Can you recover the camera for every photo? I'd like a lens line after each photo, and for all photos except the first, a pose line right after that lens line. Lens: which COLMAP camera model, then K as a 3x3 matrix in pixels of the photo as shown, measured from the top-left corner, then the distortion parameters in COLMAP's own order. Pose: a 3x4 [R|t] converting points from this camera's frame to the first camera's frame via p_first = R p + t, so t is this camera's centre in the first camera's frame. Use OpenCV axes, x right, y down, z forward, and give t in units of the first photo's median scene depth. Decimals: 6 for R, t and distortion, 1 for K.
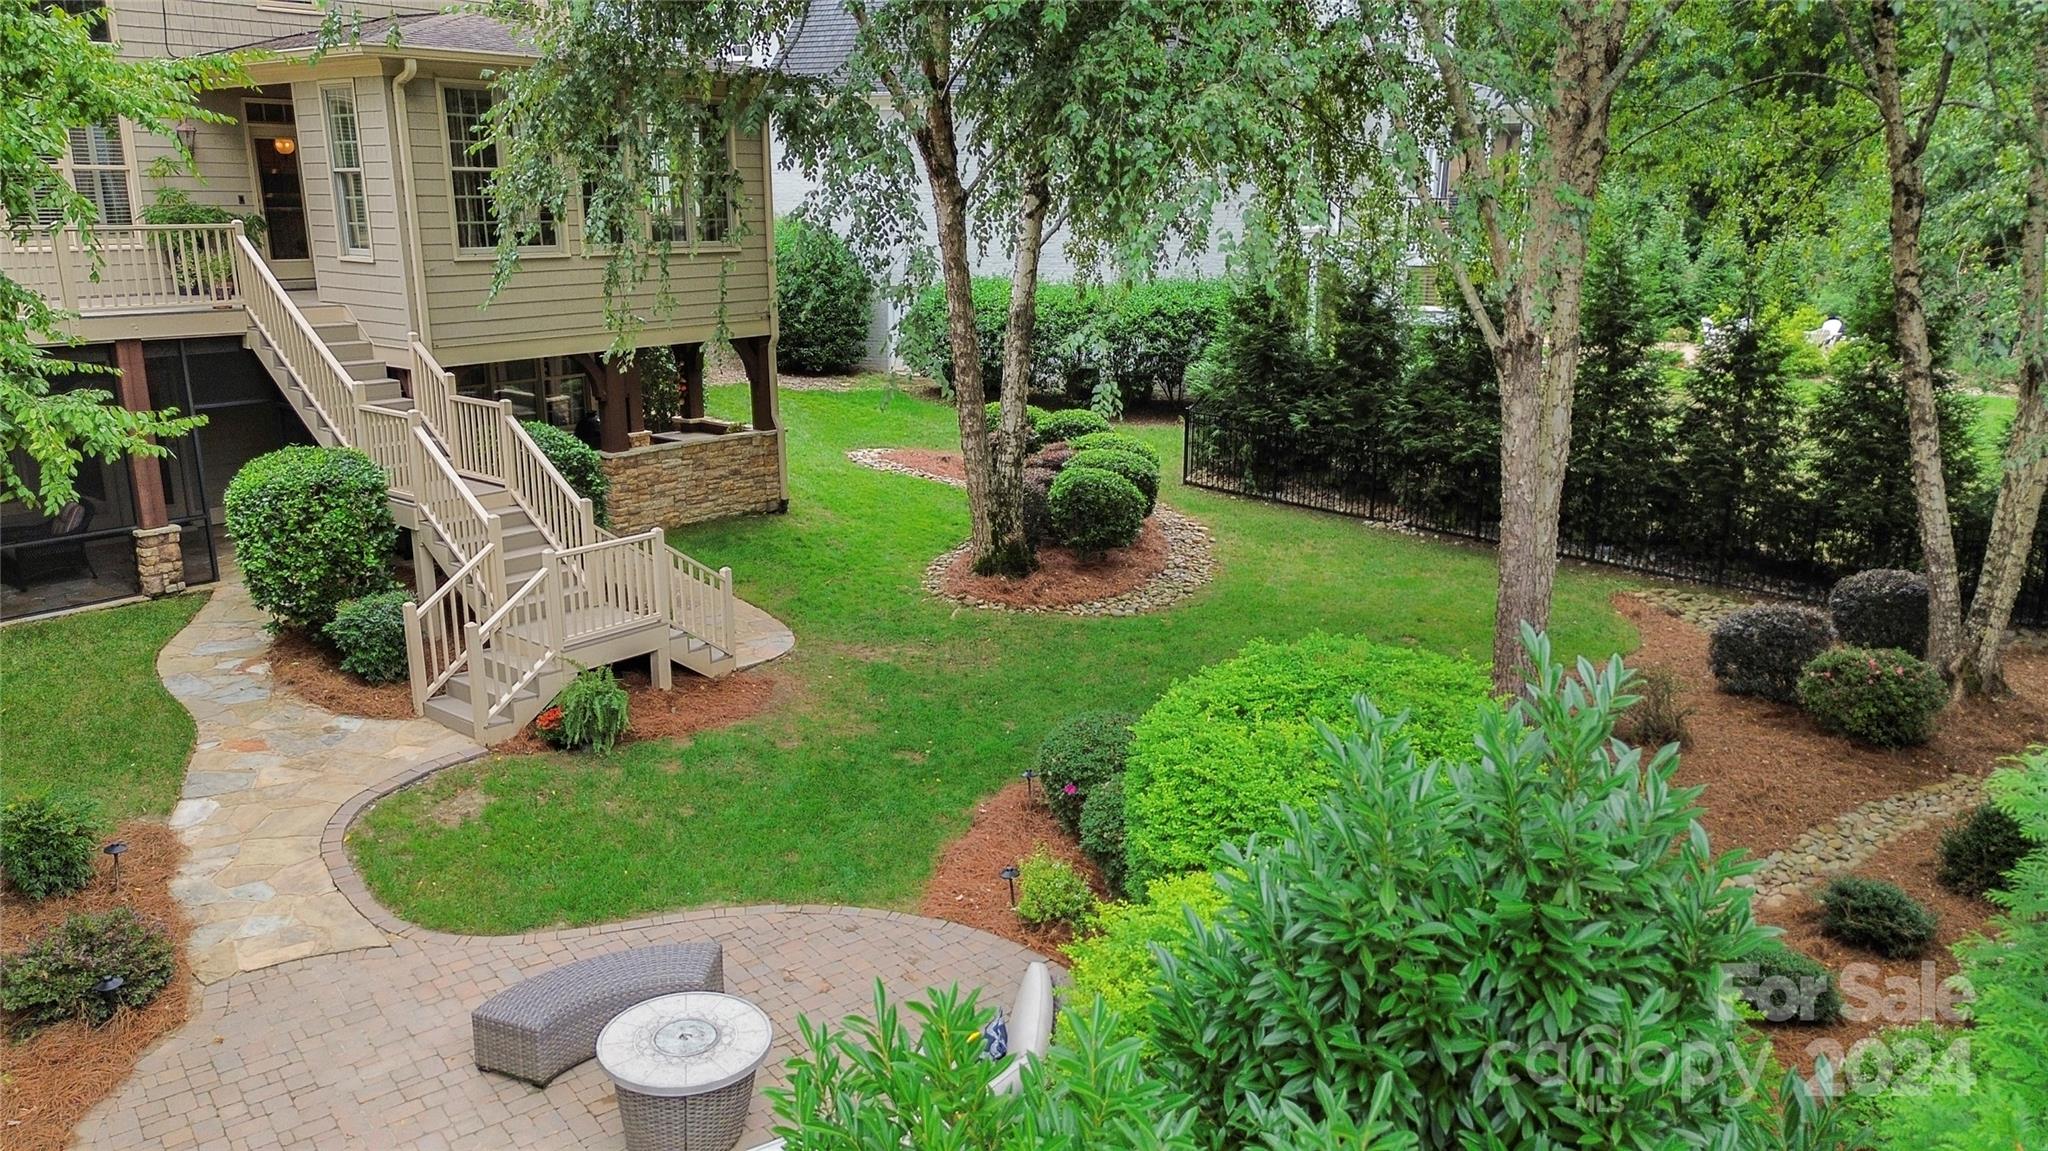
lens RADIAL K [[1394.3, 0, 992.8], [0, 1394.3, 572.1], [0, 0, 1]] dist [0.027855, 0.001531]
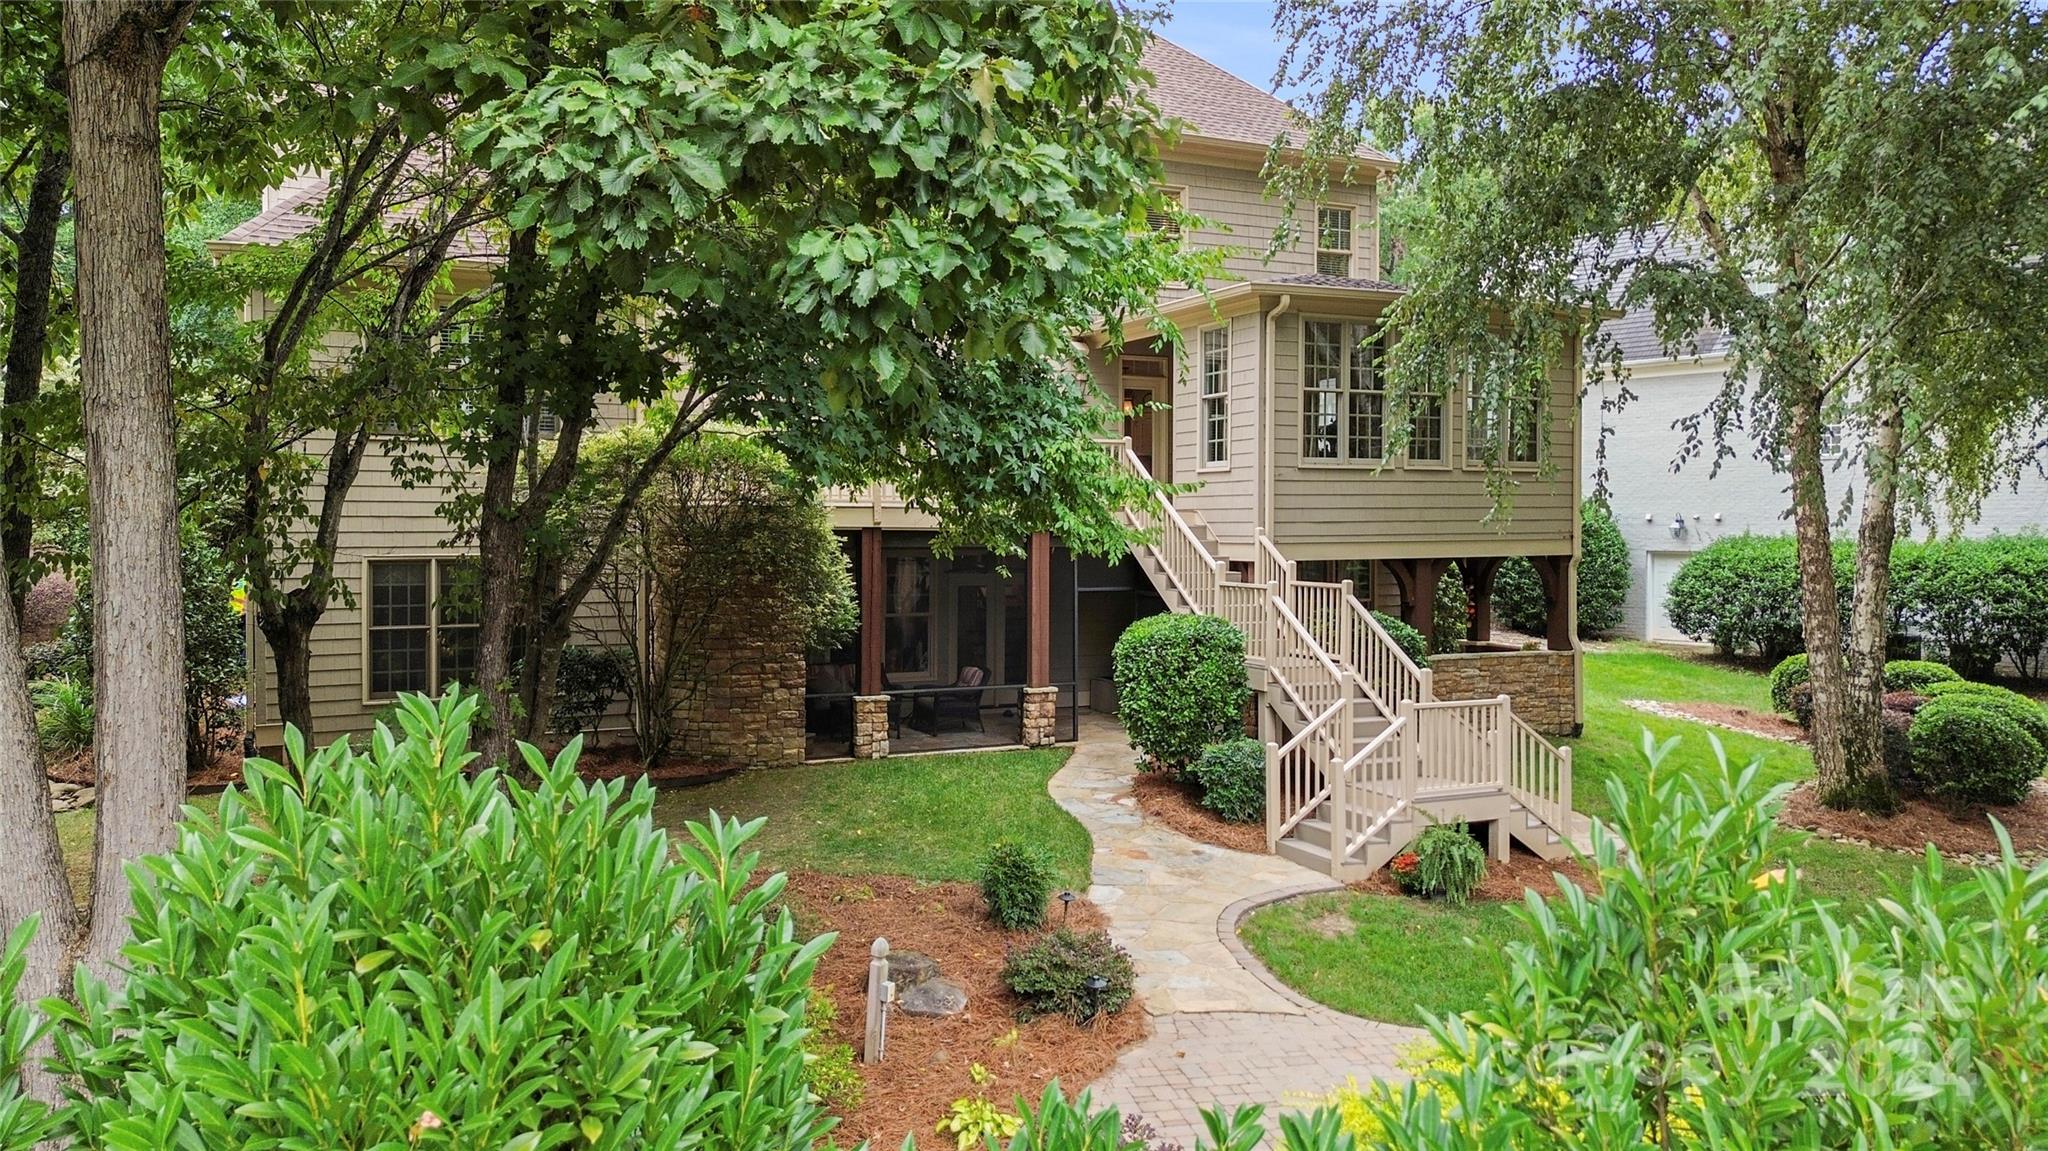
lens RADIAL K [[1394.3, 0, 992.8], [0, 1394.3, 572.1], [0, 0, 1]] dist [0.027855, 0.001531]
pose [[0.905546, 0.002150, -0.424243, -0.147759], [-0.107833, 0.968313, -0.225262, 0.152628], [0.410315, 0.249732, 0.877083, -0.063995]]
